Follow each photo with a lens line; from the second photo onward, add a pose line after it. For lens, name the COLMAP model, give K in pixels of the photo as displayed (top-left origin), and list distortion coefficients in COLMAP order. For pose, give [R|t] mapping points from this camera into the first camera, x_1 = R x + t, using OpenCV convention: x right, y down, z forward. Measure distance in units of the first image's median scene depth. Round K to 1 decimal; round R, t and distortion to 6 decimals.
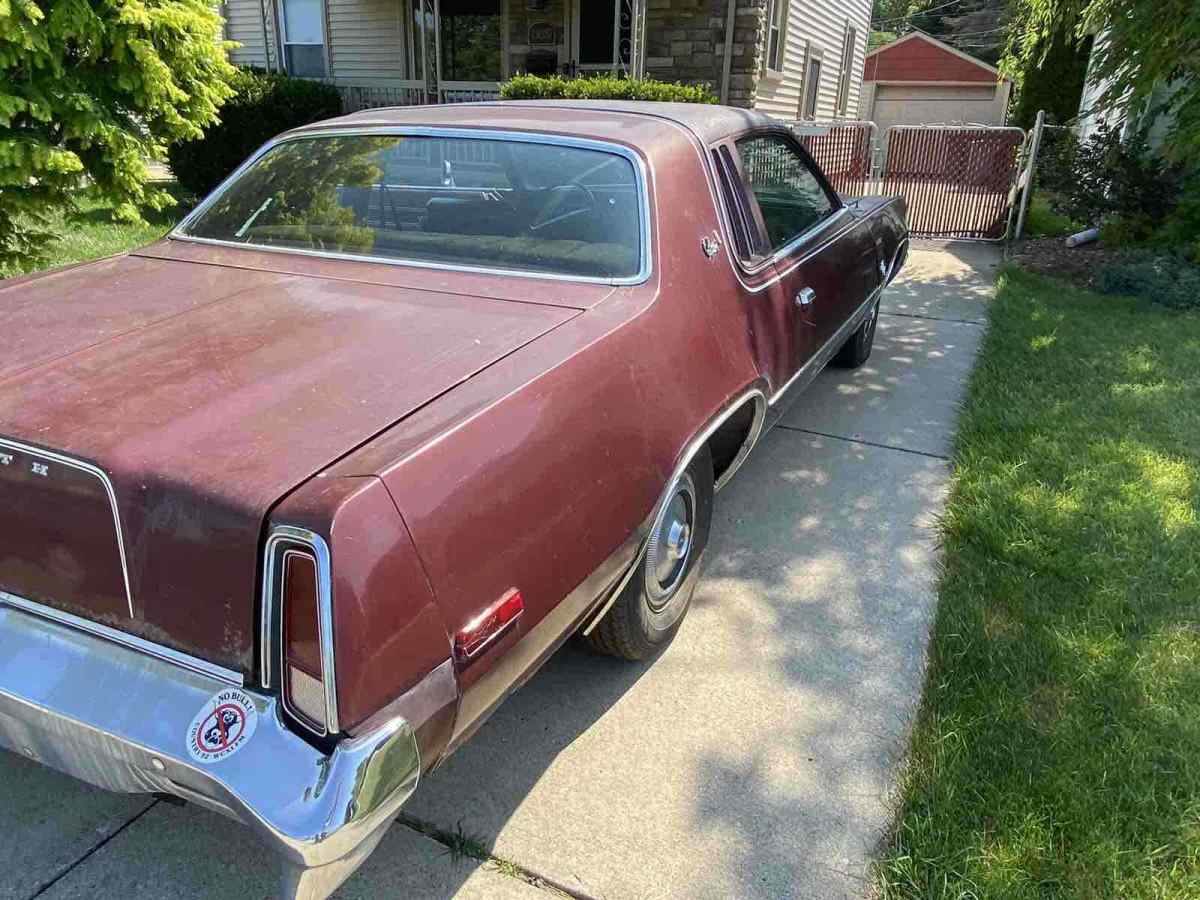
lens RADIAL K [[848.3, 0, 600.0], [0, 848.3, 450.0], [0, 0, 1]] dist [0.048513, -0.051942]
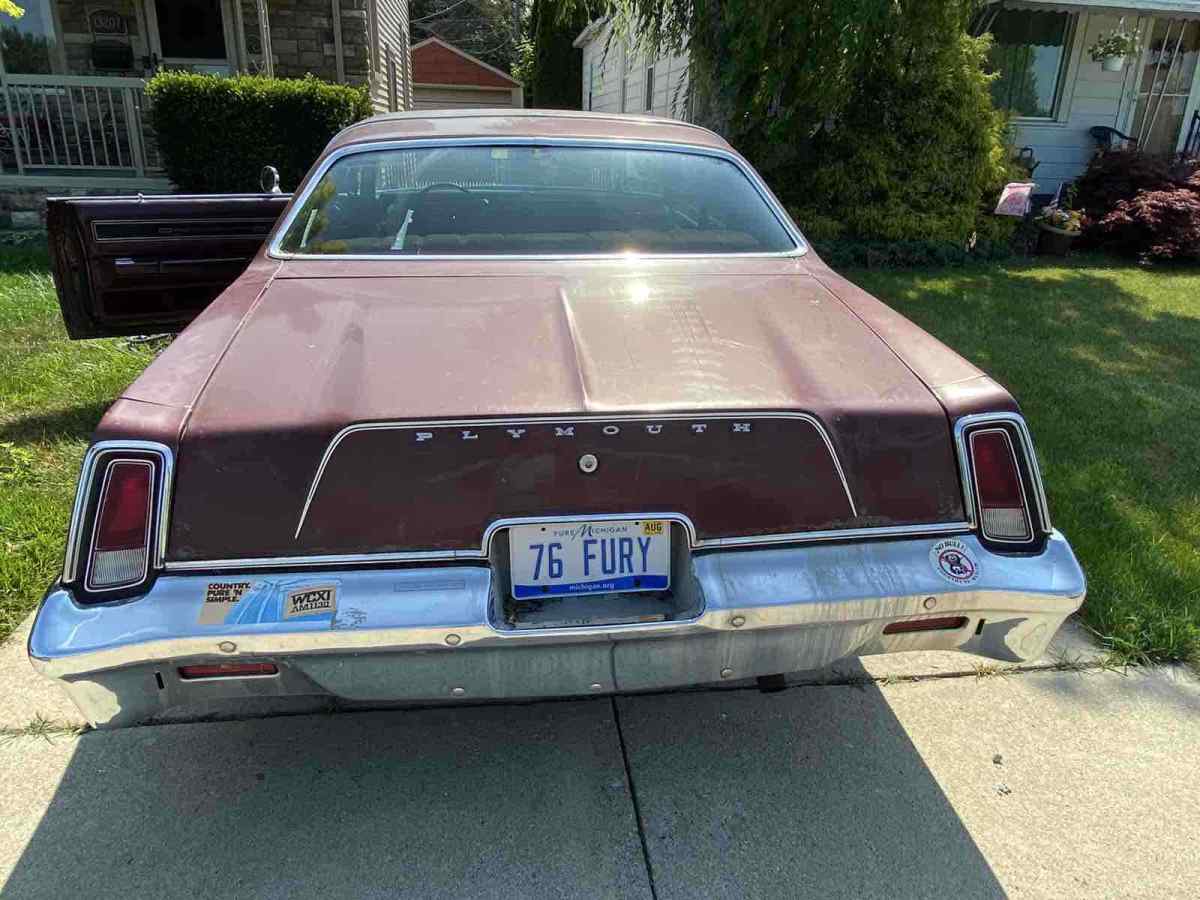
lens RADIAL K [[848.3, 0, 600.0], [0, 848.3, 450.0], [0, 0, 1]] dist [0.048513, -0.051942]
pose [[0.830800, -0.200144, 0.519339, -1.422589], [0.198690, 0.978275, 0.059159, -0.056991], [-0.519897, 0.054038, 0.852518, 0.070968]]
